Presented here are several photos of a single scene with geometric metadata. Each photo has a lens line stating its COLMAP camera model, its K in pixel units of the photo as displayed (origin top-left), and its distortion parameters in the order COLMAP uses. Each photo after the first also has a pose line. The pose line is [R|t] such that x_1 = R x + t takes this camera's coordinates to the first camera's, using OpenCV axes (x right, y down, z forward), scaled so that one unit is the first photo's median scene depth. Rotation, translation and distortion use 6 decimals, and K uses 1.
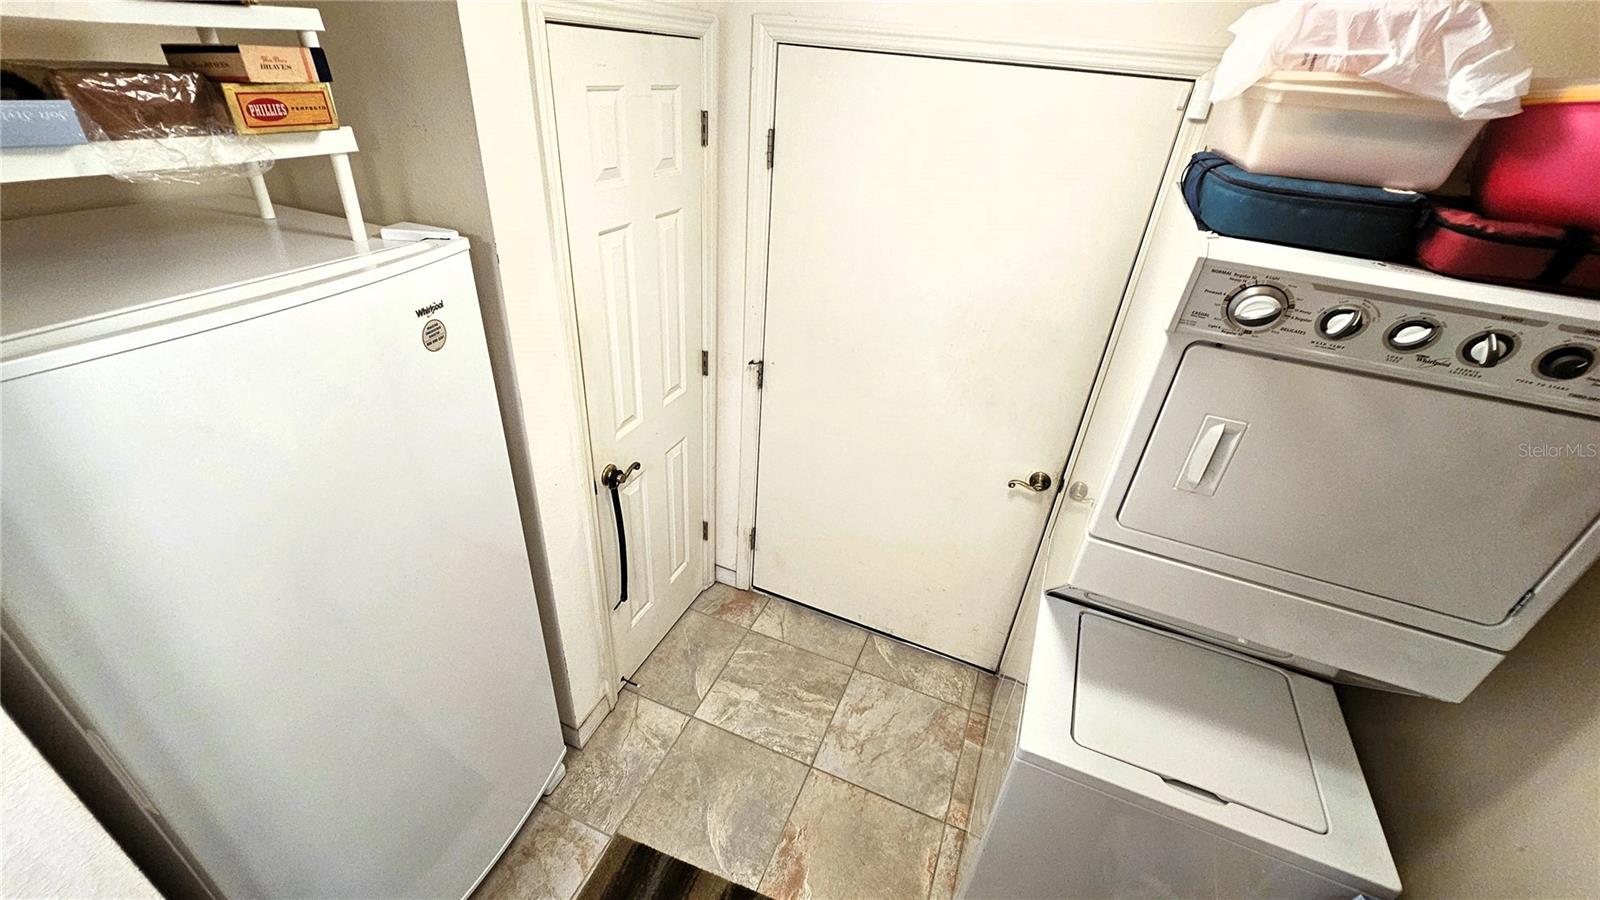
lens RADIAL K [[657.4, 0, 809.4], [0, 657.4, 449.9], [0, 0, 1]] dist [-0.003993, 0.000092]
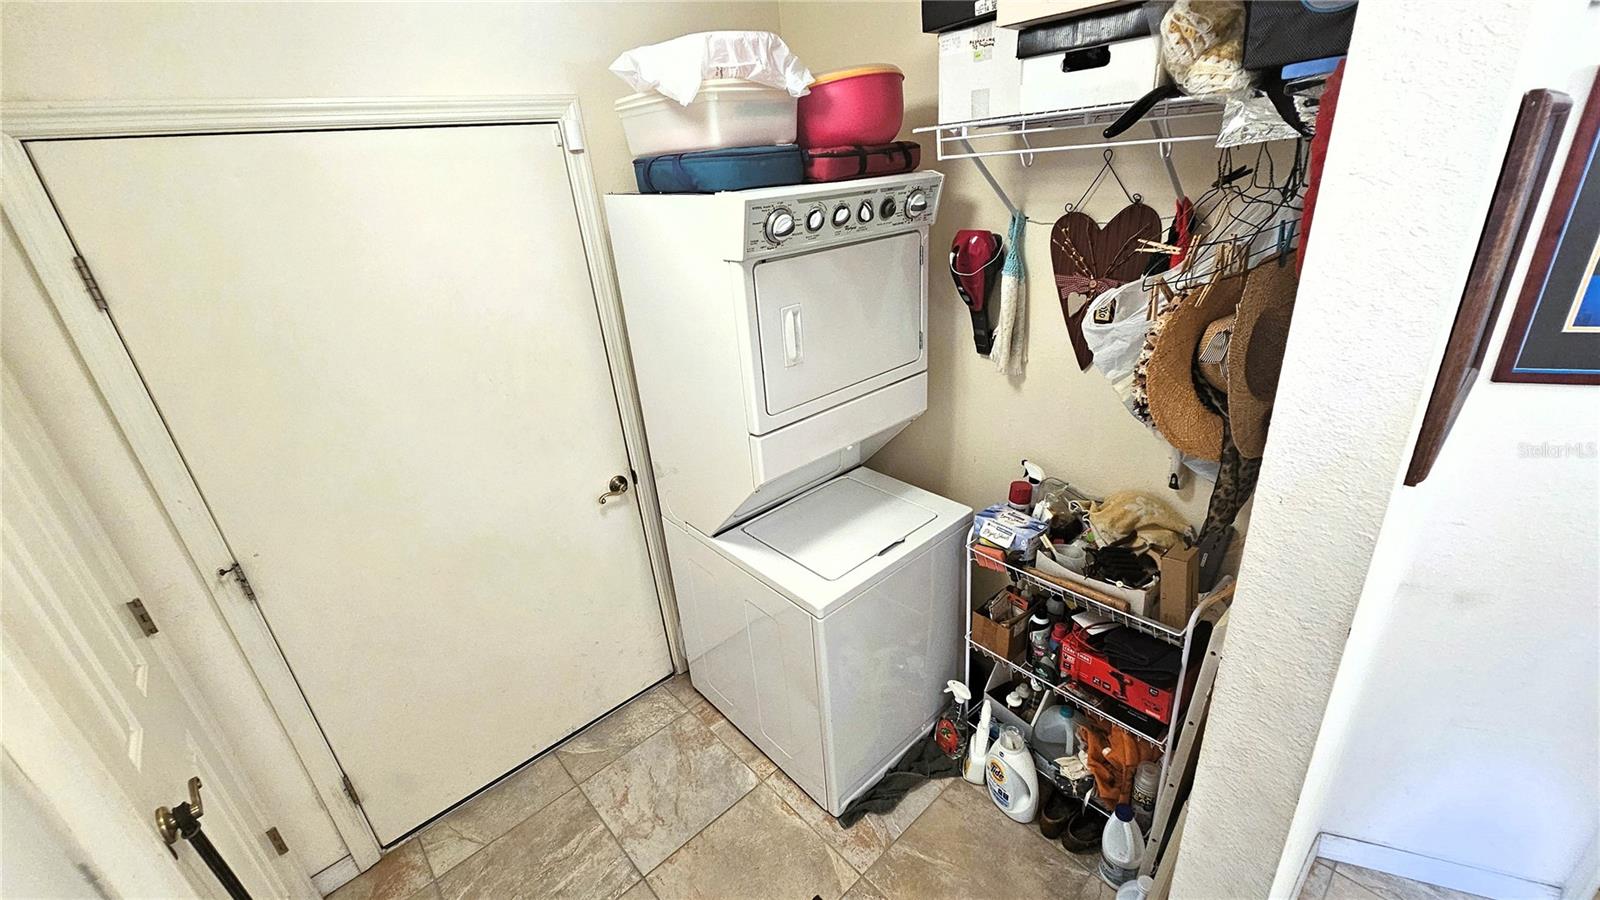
lens RADIAL K [[657.4, 0, 818.2], [0, 657.4, 447.7], [0, 0, 1]] dist [-0.003993, 0.000092]
pose [[0.416972, -0.466443, 0.780106, -0.328049], [0.562603, 0.806549, 0.181539, -0.012185], [-0.713871, 0.363194, 0.598731, 0.097338]]
